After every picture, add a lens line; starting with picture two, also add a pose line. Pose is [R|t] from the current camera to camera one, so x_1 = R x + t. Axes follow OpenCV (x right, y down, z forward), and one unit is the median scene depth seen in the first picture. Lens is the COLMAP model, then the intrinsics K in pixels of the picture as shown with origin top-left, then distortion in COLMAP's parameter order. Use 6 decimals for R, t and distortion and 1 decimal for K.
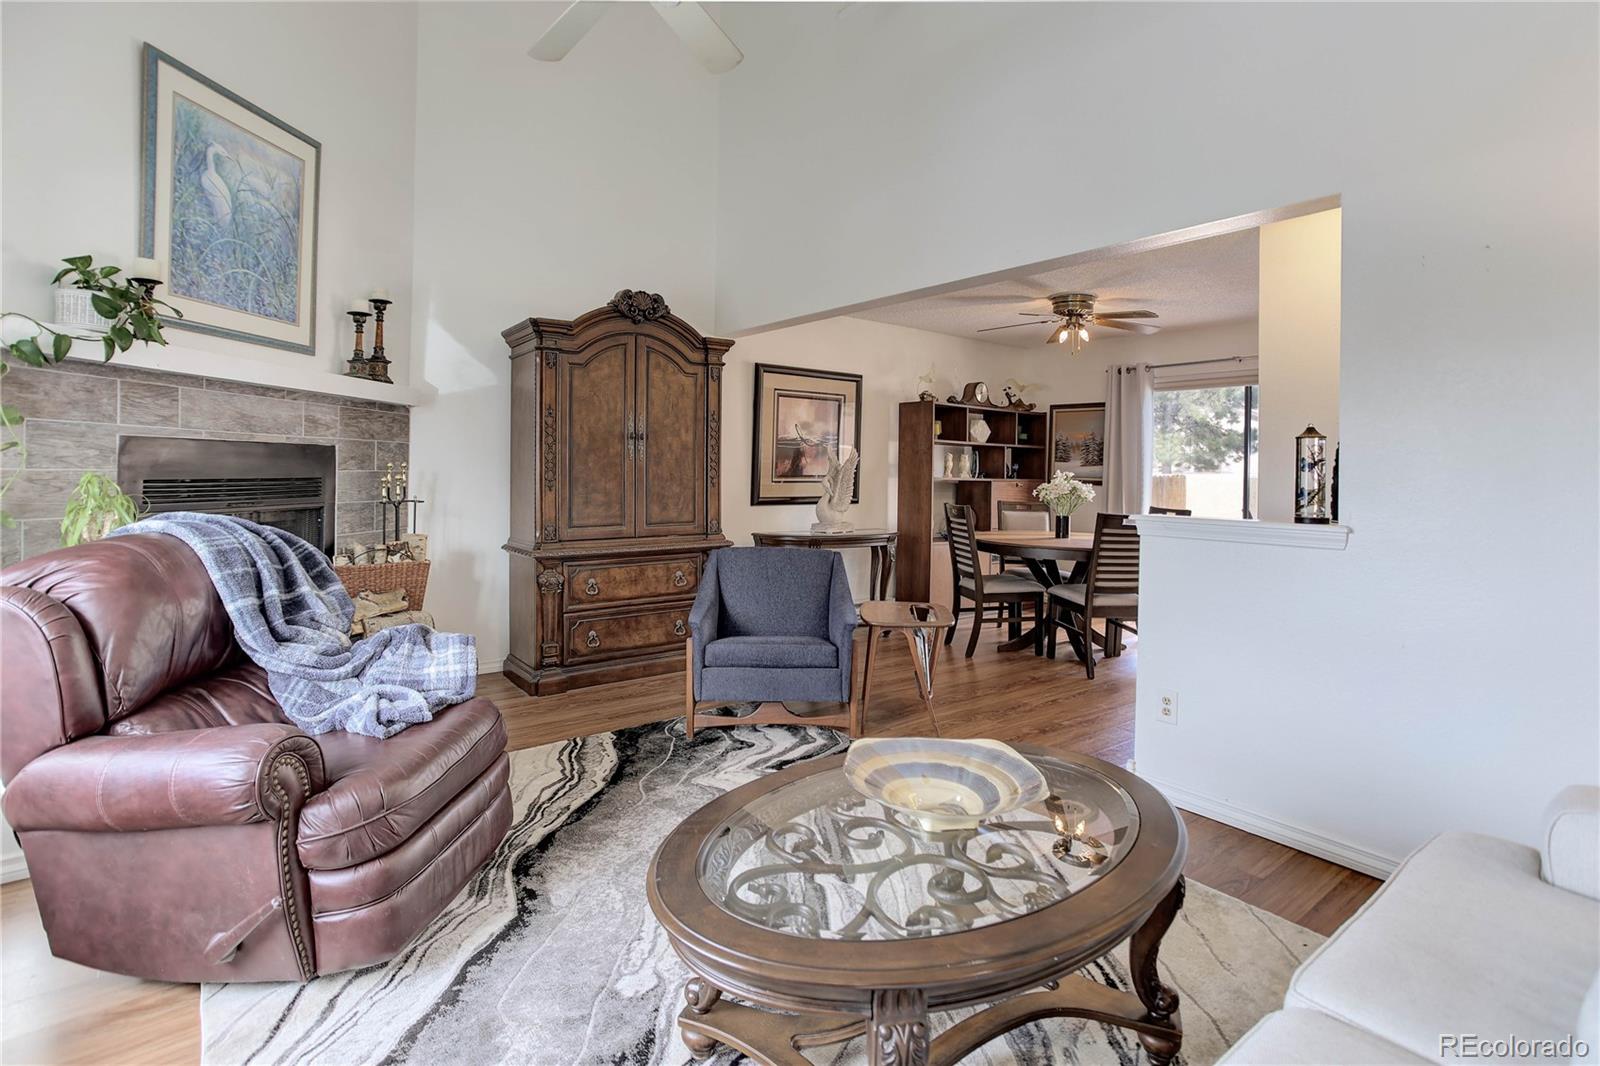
lens RADIAL K [[781.2, 0, 785.1], [0, 781.2, 464.5], [0, 0, 1]] dist [-0.000745, 0.016118]
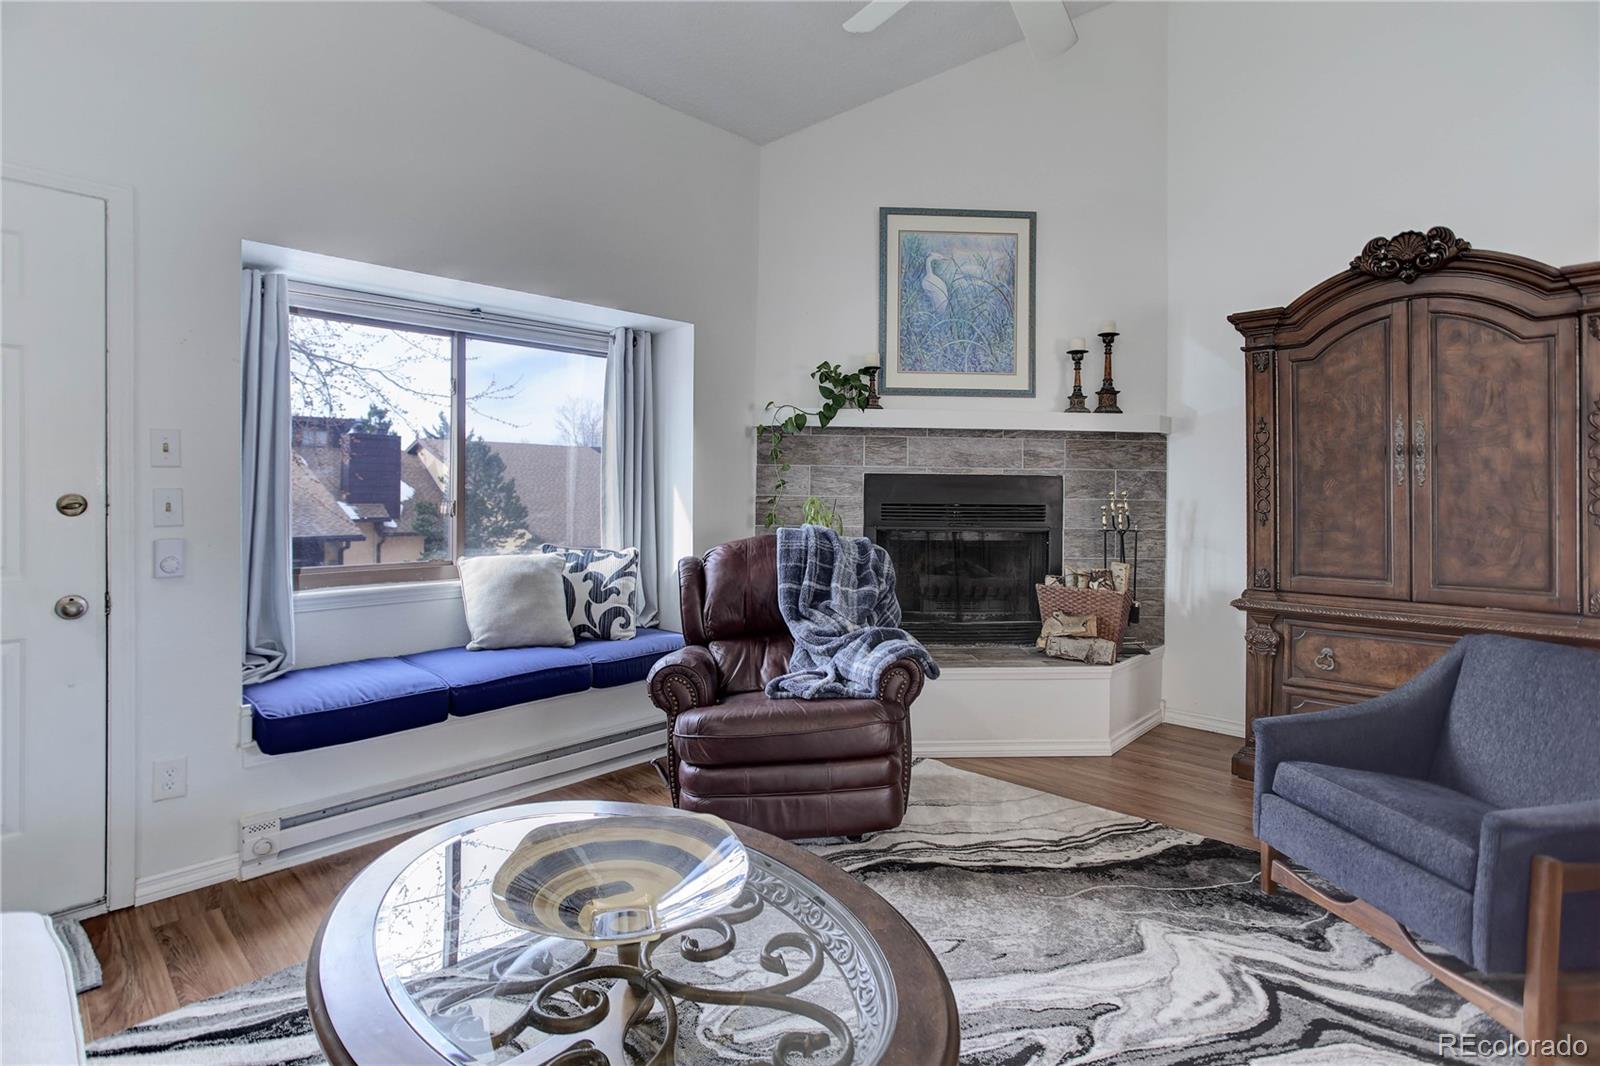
lens RADIAL K [[783.1, 0, 807.2], [0, 783.1, 487.7], [0, 0, 1]] dist [-0.052208, 0.027849]
pose [[0.176374, -0.009749, -0.984275, 0.480729], [-0.001225, 0.999948, -0.010124, 0.004402], [0.984322, 0.002991, 0.176353, 0.498318]]
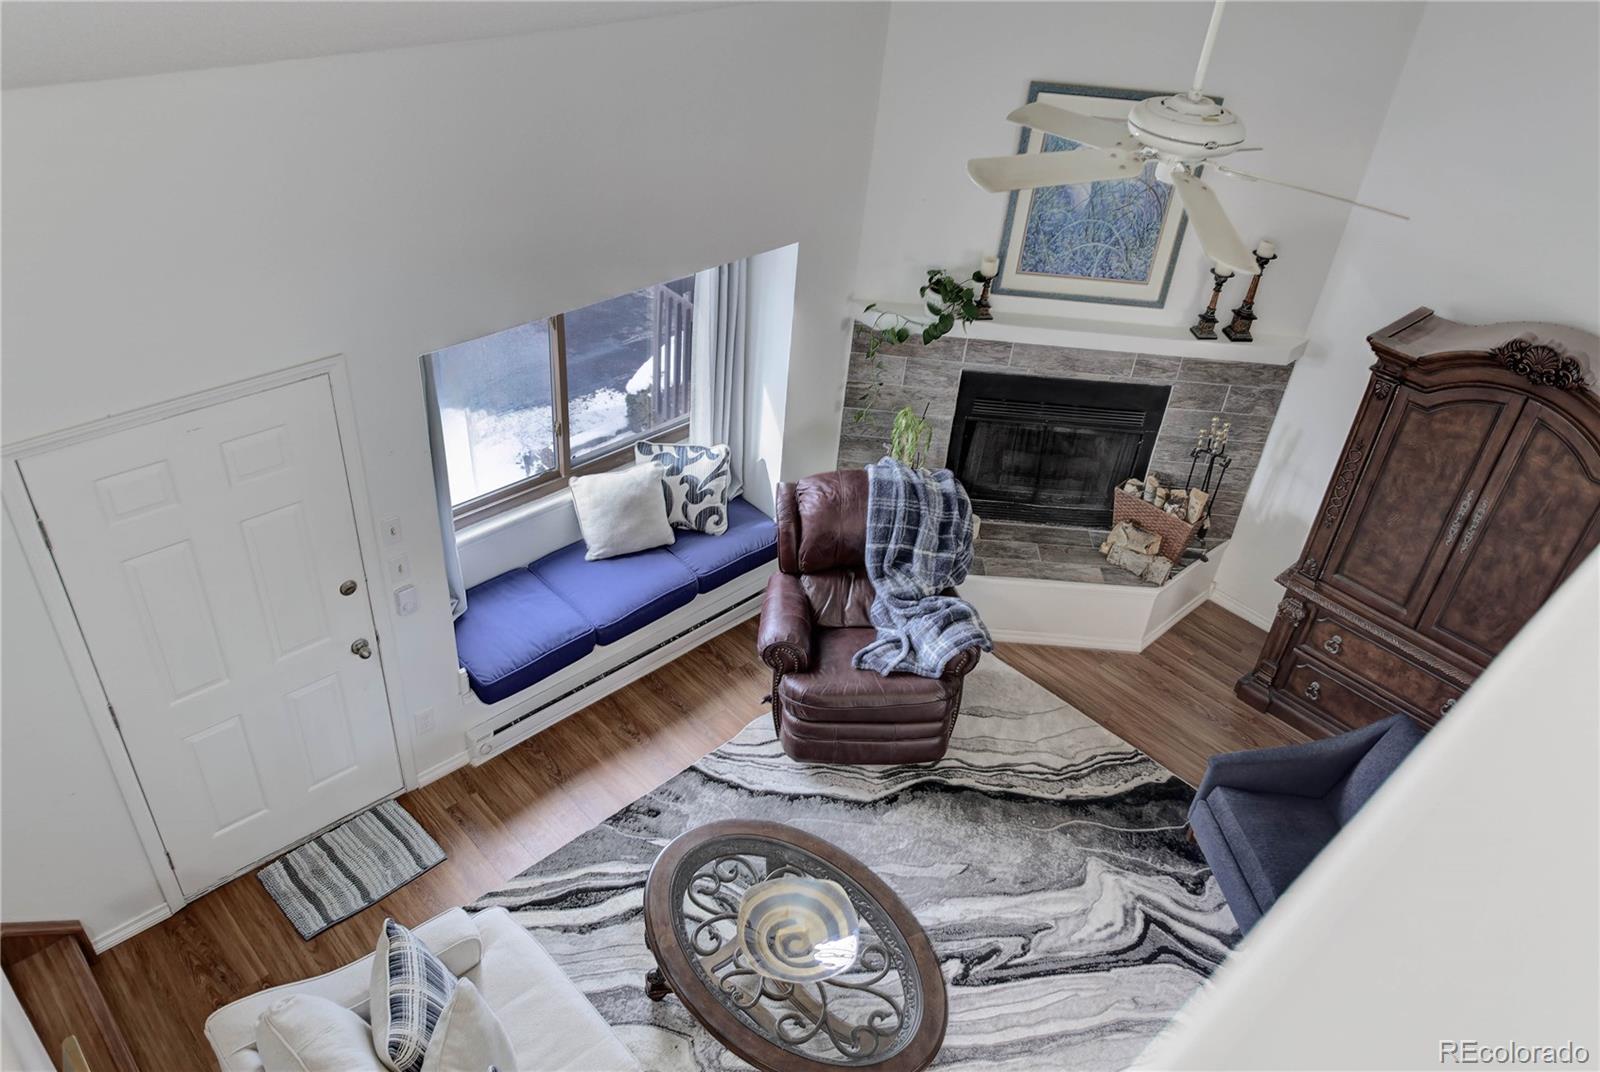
lens RADIAL K [[1166.9, 0, 801.8], [0, 1166.9, 544.7], [0, 0, 1]] dist [-0.033053, -0.002117]
pose [[0.120576, 0.591022, -0.797593, 0.785089], [-0.071016, 0.806532, 0.586910, -0.791888], [0.990161, -0.014126, 0.139220, 0.327234]]
